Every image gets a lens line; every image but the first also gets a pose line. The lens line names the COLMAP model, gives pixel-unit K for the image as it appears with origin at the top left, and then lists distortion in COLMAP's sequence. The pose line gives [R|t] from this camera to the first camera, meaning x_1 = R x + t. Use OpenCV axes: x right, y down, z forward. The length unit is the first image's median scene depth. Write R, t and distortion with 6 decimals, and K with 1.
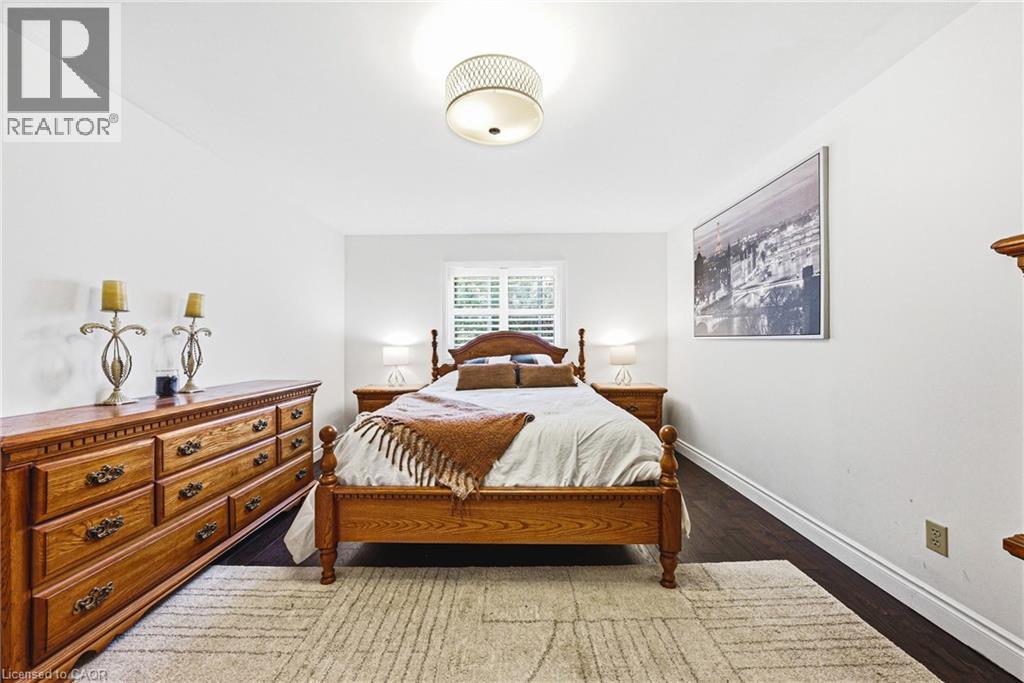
lens RADIAL K [[351.3, 0, 513.1], [0, 351.3, 343.4], [0, 0, 1]] dist [-0.013079, 0.000484]
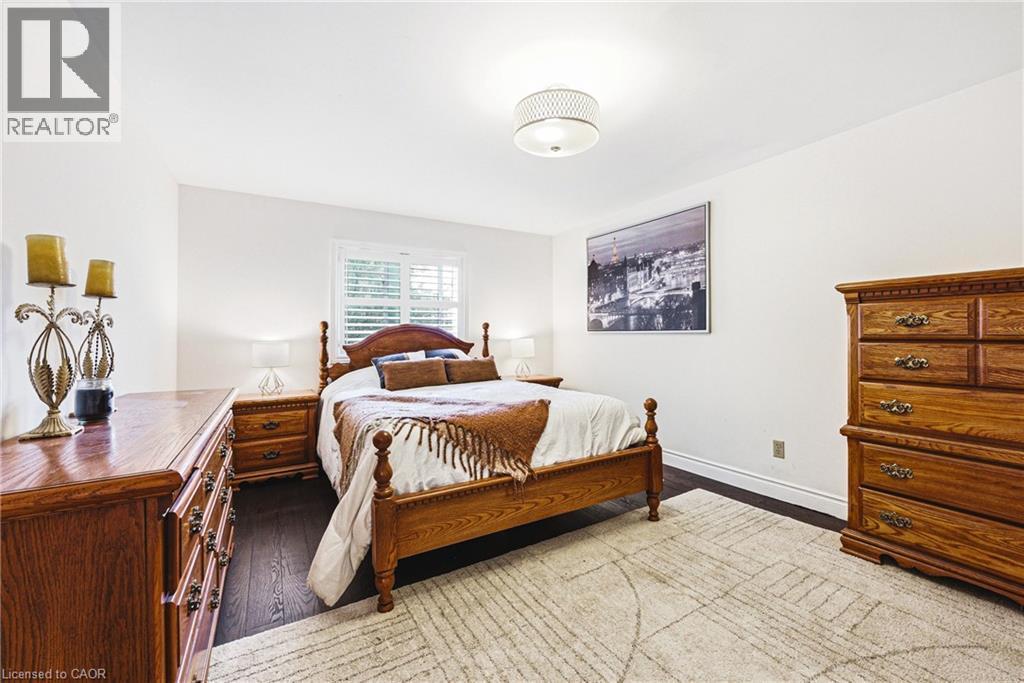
lens RADIAL K [[398.9, 0, 513.2], [0, 398.9, 335.1], [0, 0, 1]] dist [0.002124, -0.000245]
pose [[0.861459, -0.001255, 0.507825, -0.706014], [0.006083, 0.999951, -0.007848, 0.005888], [-0.507790, 0.009850, 0.861425, -0.031581]]
